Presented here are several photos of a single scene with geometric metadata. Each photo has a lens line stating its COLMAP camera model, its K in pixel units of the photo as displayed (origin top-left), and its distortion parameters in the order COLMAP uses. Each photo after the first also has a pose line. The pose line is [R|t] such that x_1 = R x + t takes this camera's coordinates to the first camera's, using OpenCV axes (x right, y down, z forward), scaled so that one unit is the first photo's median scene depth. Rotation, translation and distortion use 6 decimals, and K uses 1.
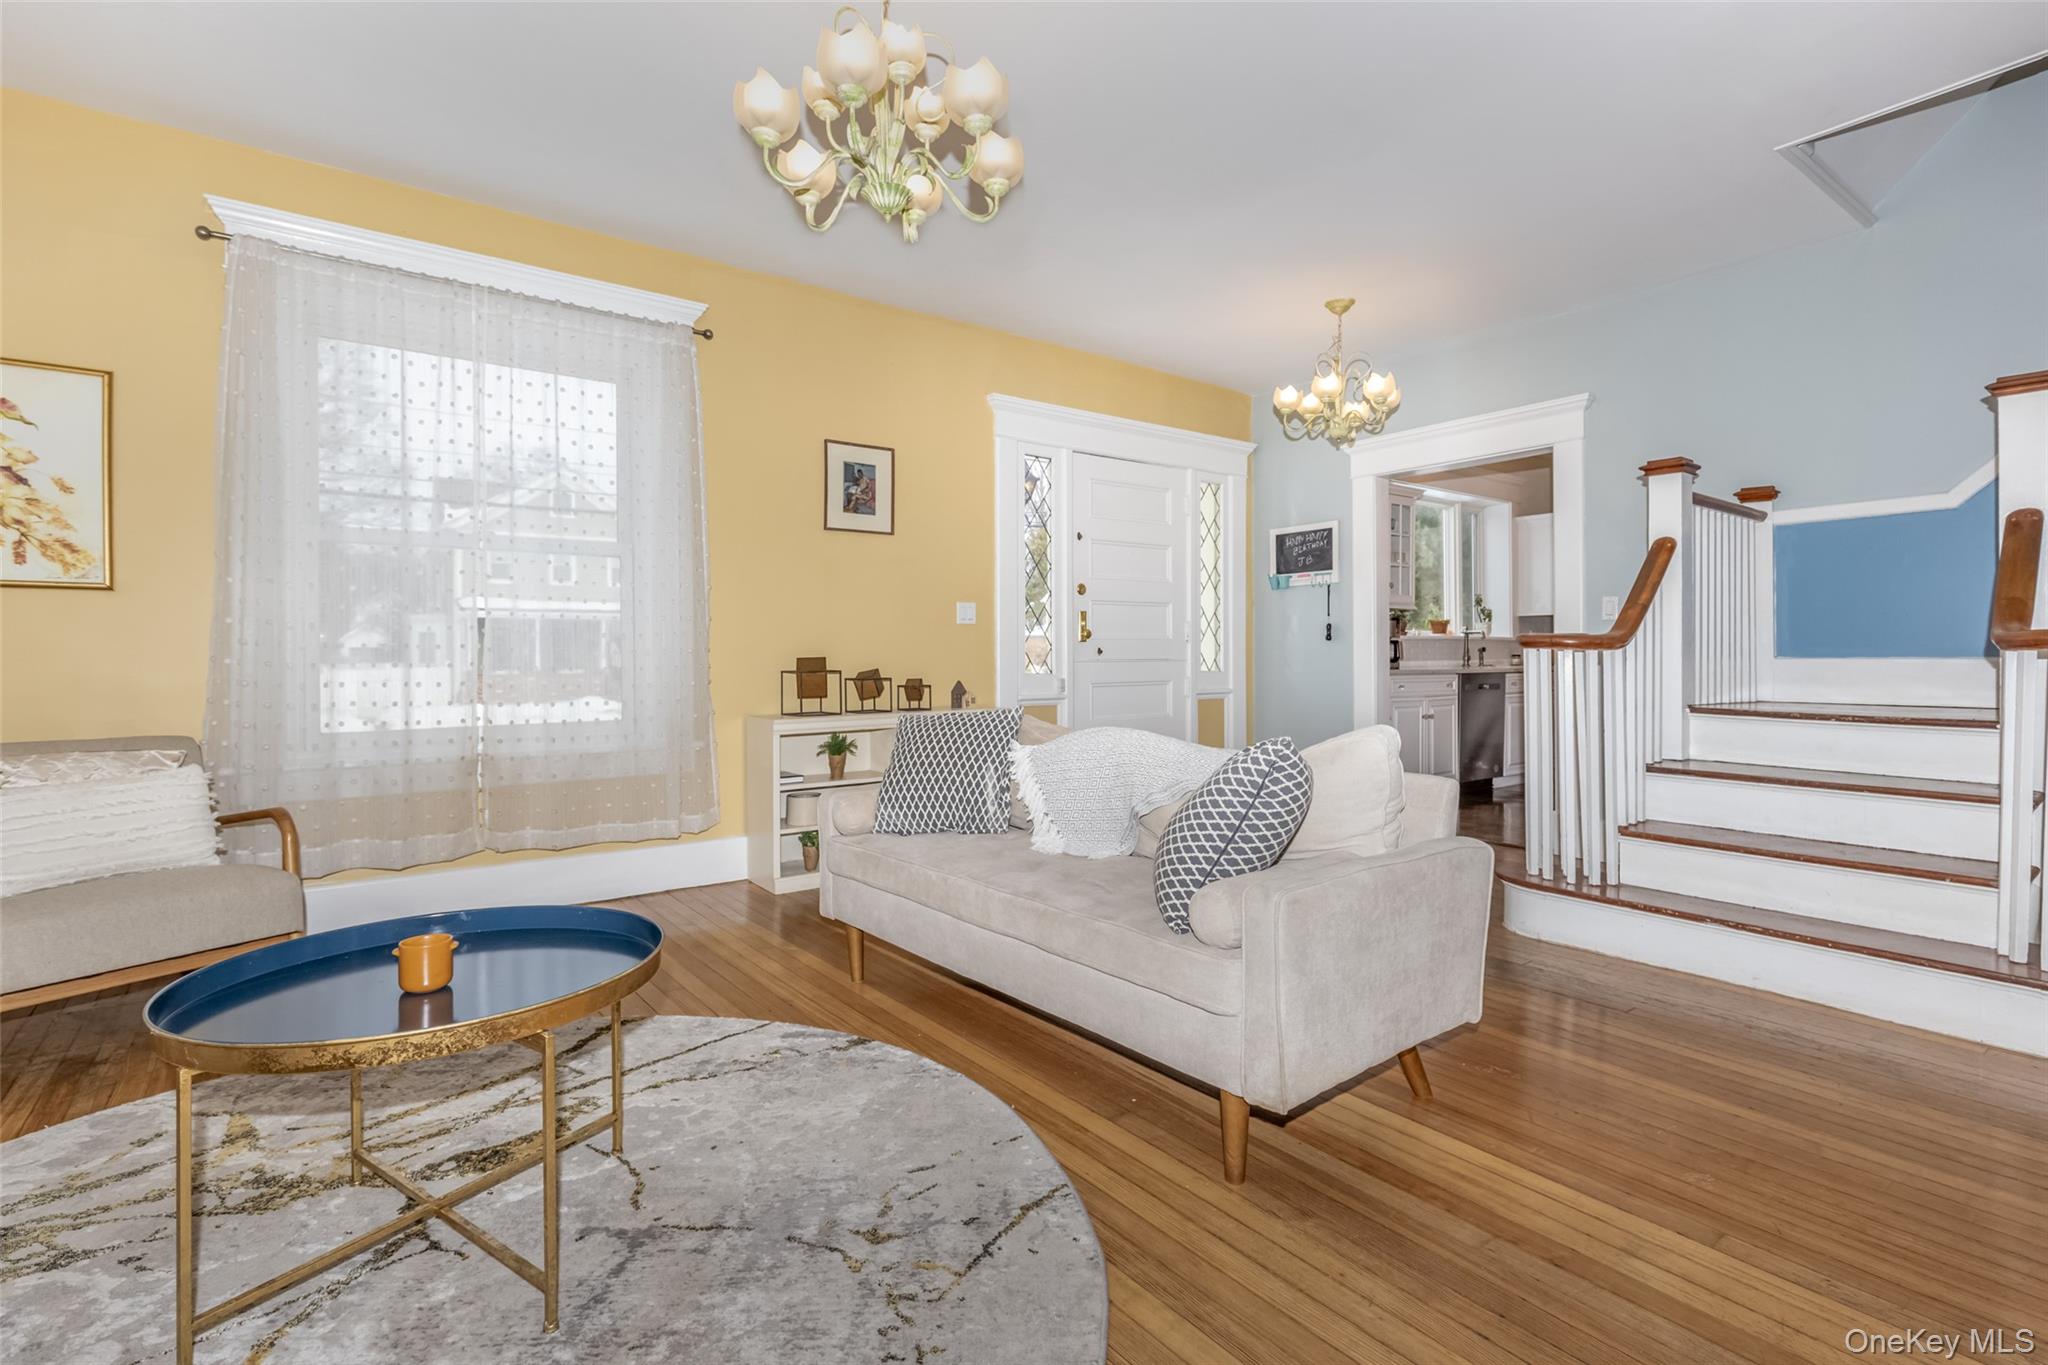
lens RADIAL K [[936.6, 0, 1027.4], [0, 936.6, 673.0], [0, 0, 1]] dist [0.002513, 0.000603]
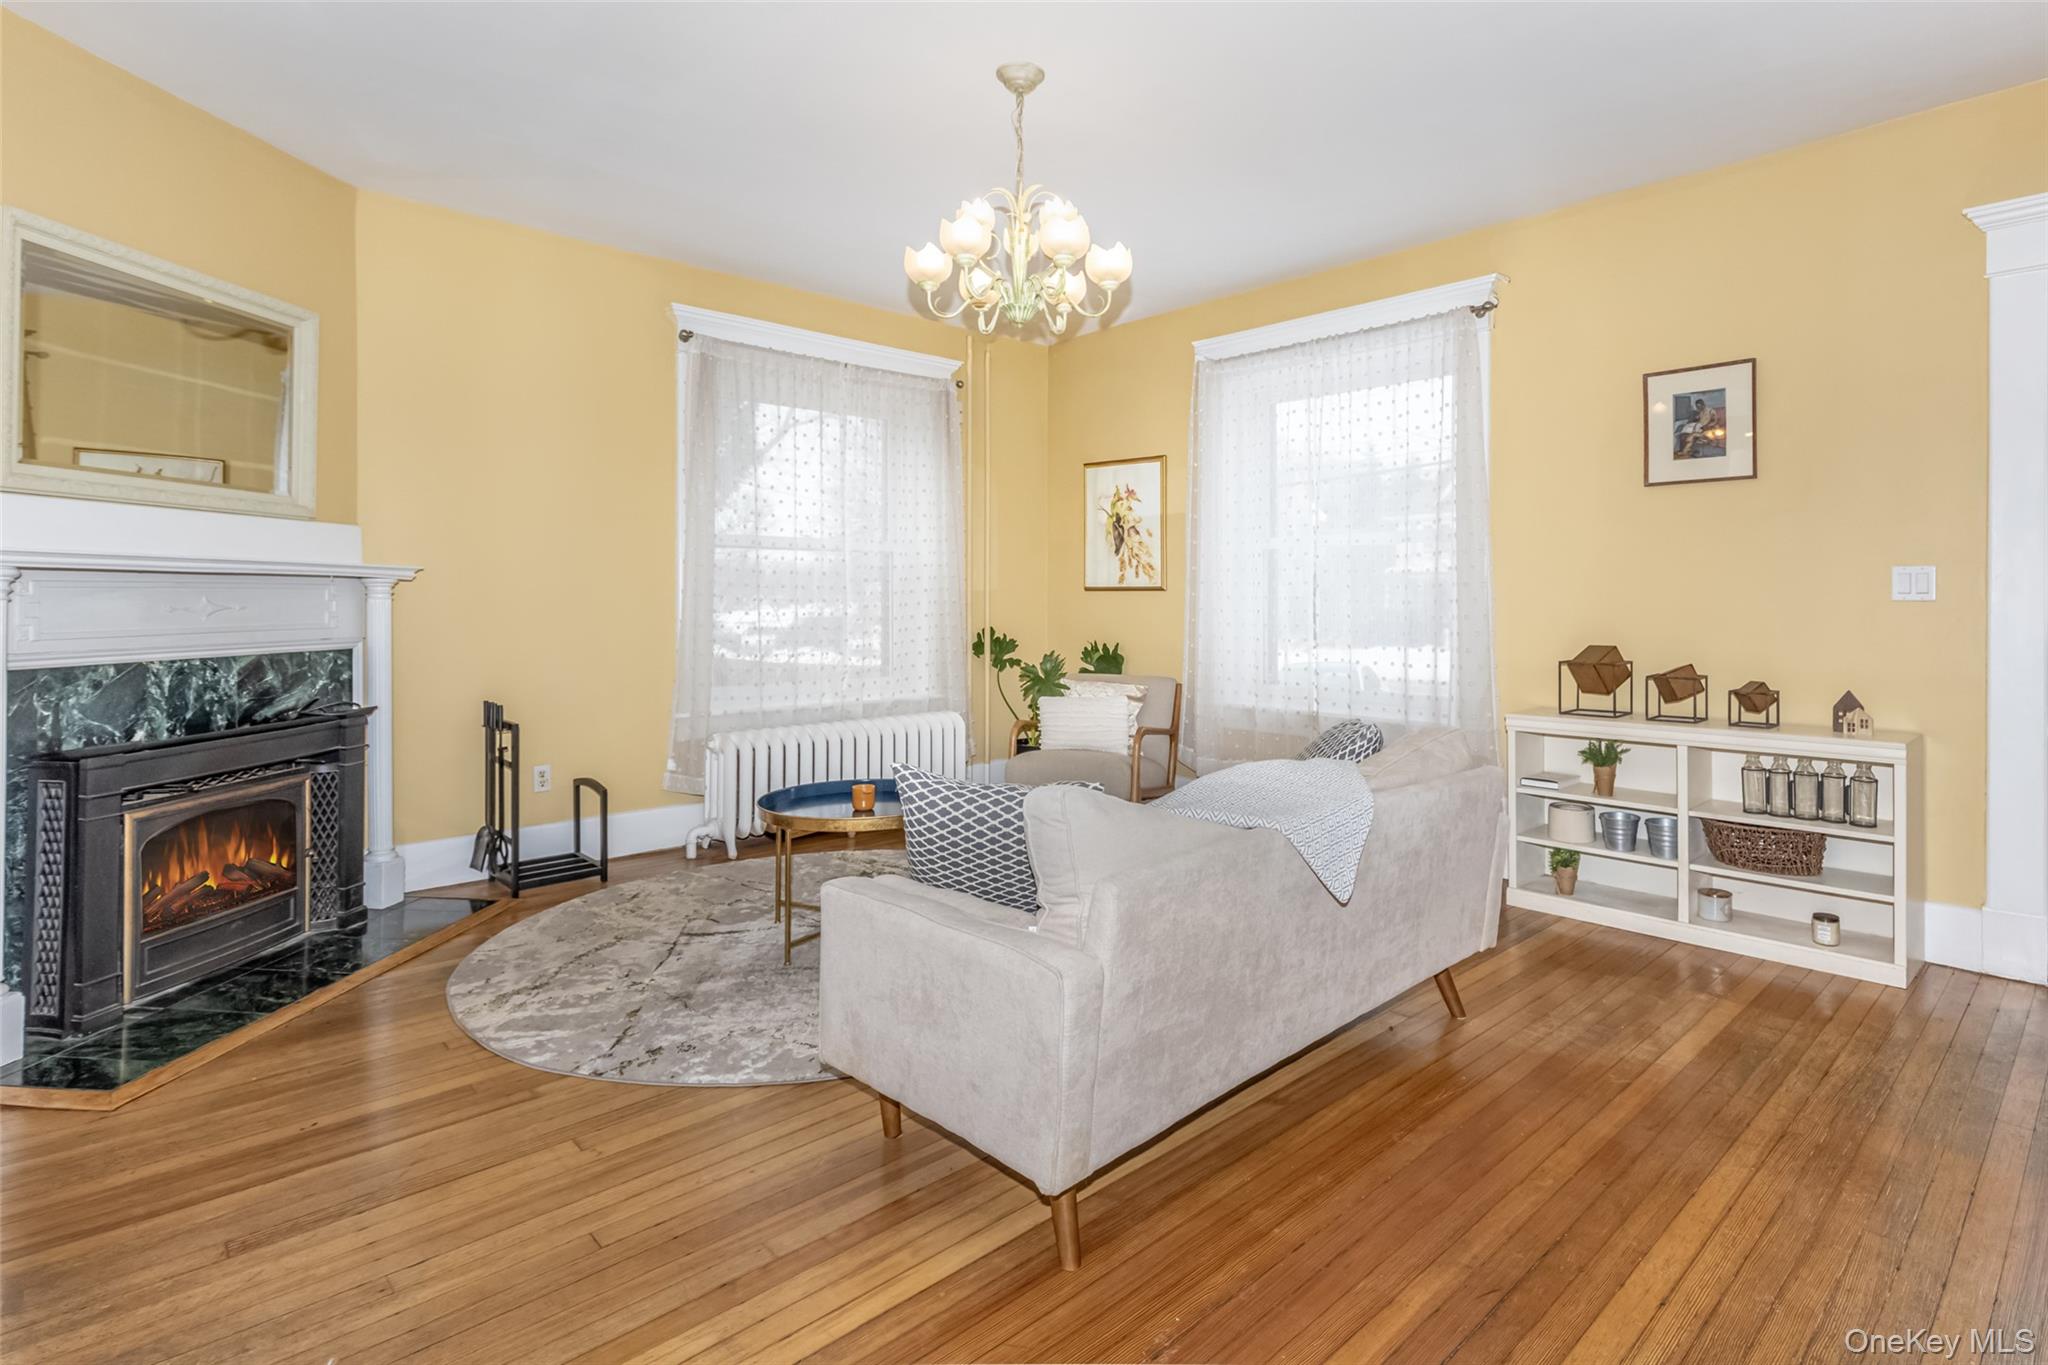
lens RADIAL K [[1035.3, 0, 1125.1], [0, 1035.3, 607.4], [0, 0, 1]] dist [-0.001394, 0.000244]
pose [[0.143800, 0.011993, -0.989534, 0.601111], [-0.021691, 0.999725, 0.008964, -0.047520], [0.989369, 0.020175, 0.144020, 0.432348]]
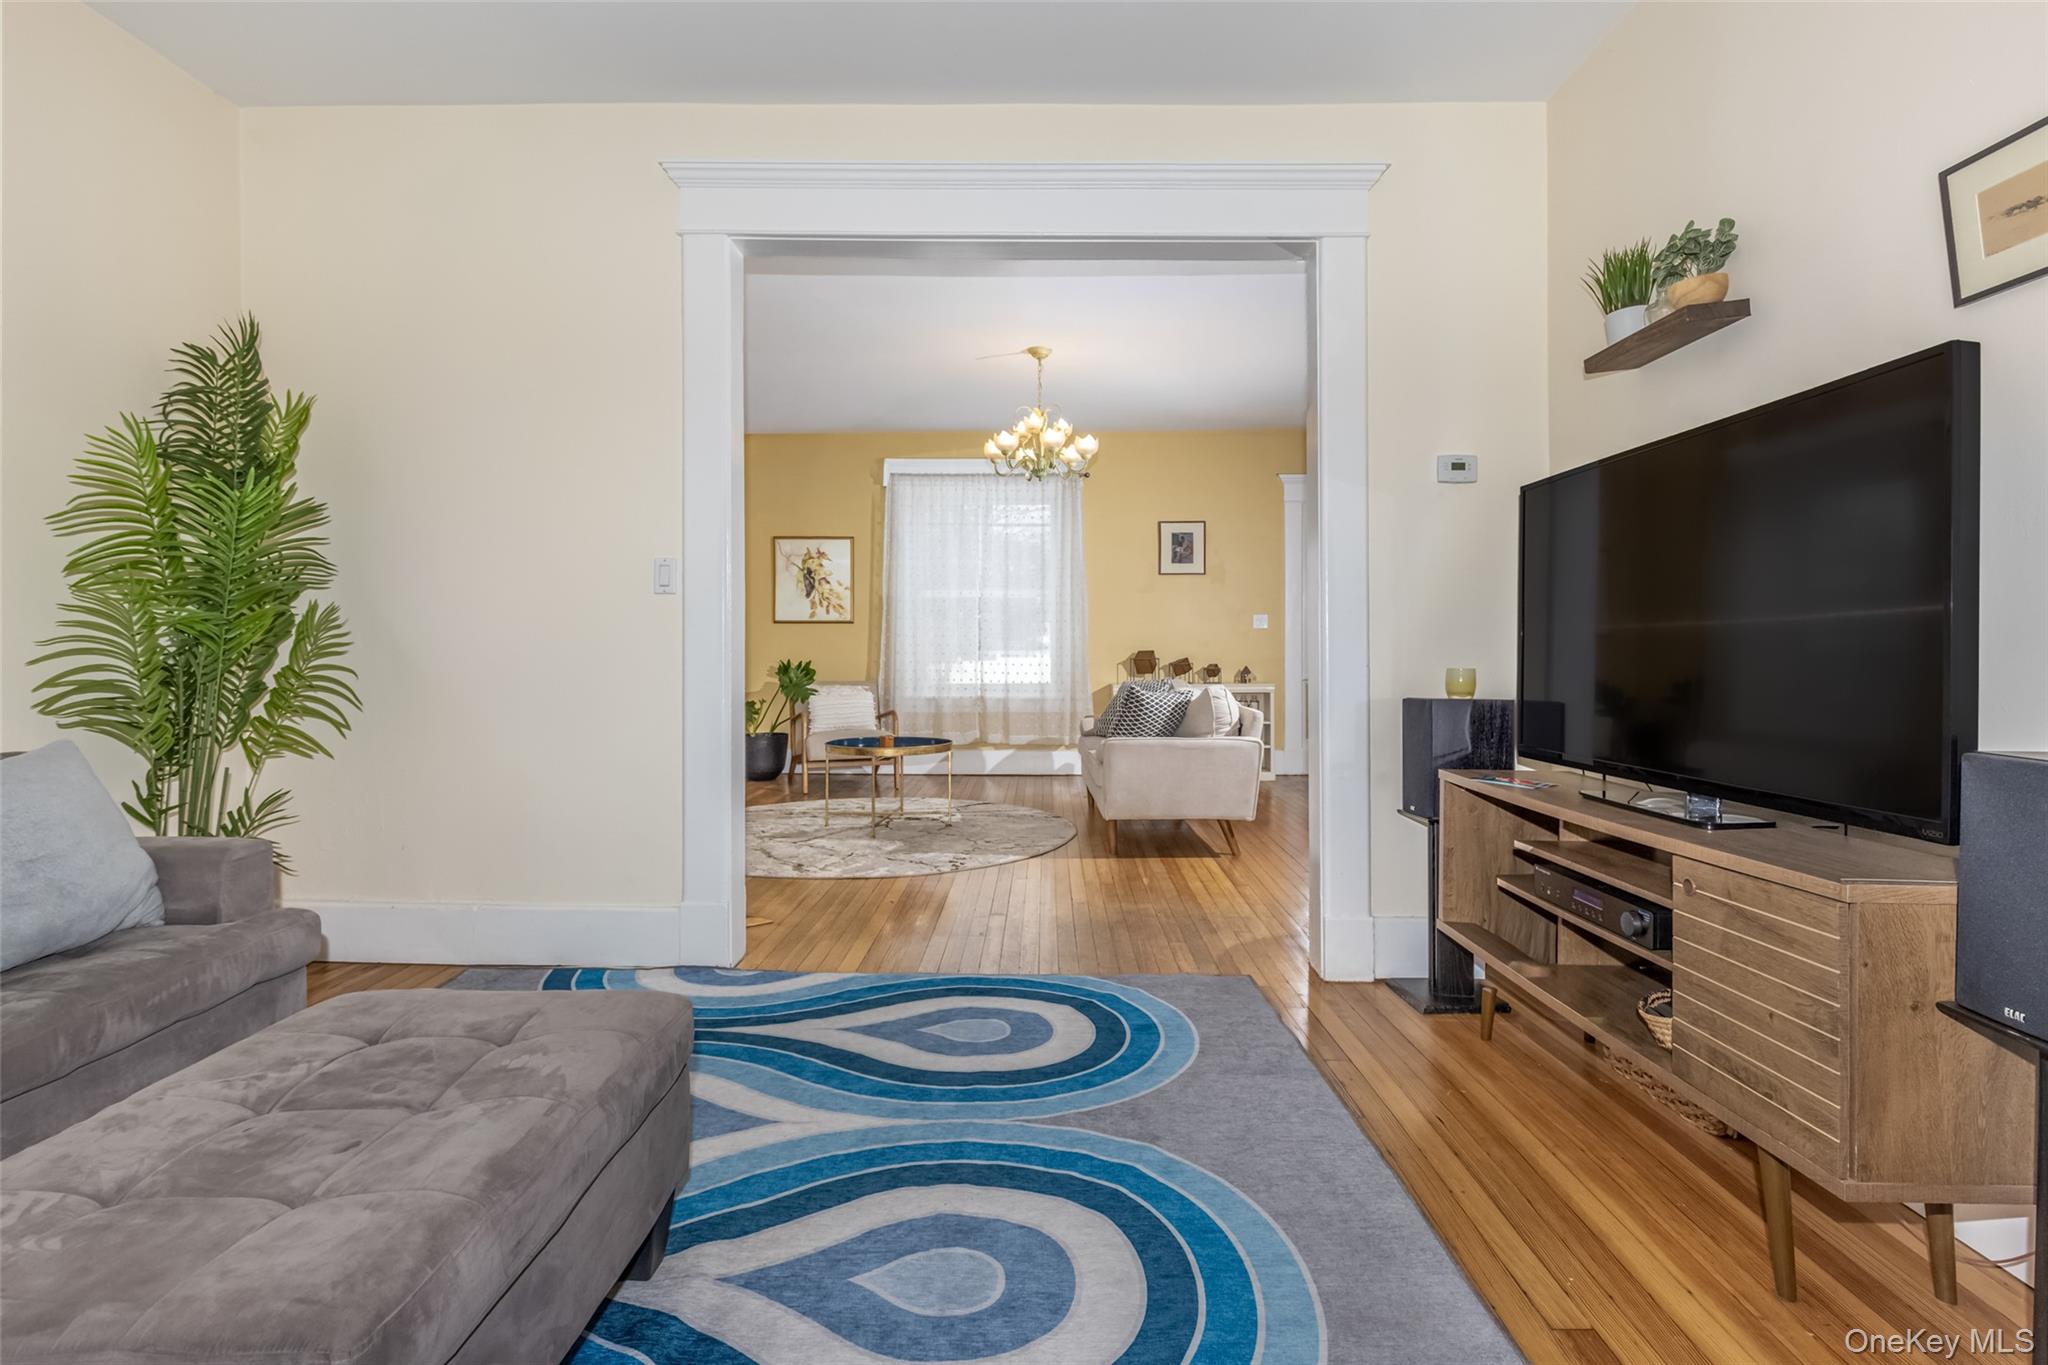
lens RADIAL K [[963.0, 0, 1029.9], [0, 963.0, 647.5], [0, 0, 1]] dist [0.001491, 0.000150]
pose [[0.790232, 0.004531, -0.612791, 0.657588], [-0.015540, 0.999799, -0.012647, 0.002292], [0.612610, 0.019517, 0.790144, -0.500308]]
